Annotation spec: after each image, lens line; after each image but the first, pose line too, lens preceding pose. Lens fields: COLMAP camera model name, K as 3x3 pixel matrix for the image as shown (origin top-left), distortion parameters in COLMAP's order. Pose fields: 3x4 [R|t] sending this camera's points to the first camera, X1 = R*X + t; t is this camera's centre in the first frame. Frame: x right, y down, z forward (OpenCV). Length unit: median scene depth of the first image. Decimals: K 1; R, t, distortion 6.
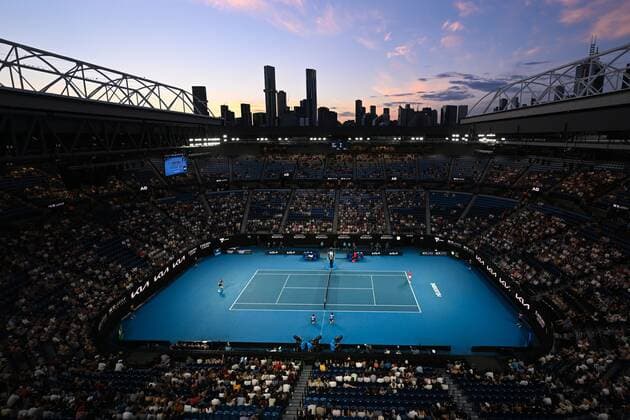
lens RADIAL K [[285.4, 0, 315.6], [0, 285.4, 182.0], [0, 0, 1]] dist [-0.002671, -0.000419]
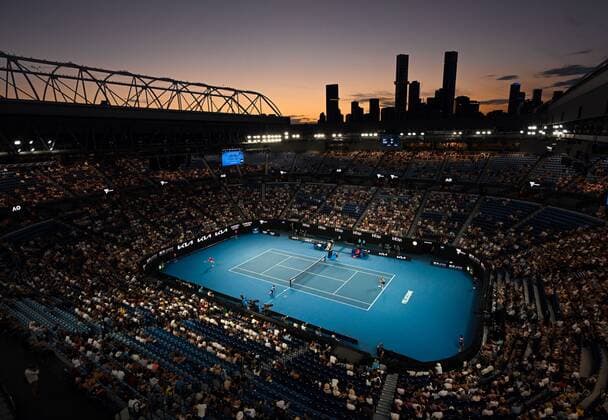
lens RADIAL K [[306.1, 0, 321.4], [0, 306.1, 198.9], [0, 0, 1]] dist [0.000023, -0.000325]
pose [[0.876065, 0.084616, -0.474710, 0.432436], [-0.058976, 0.995894, 0.068678, 0.005242], [0.478572, -0.032170, 0.877459, 0.001798]]
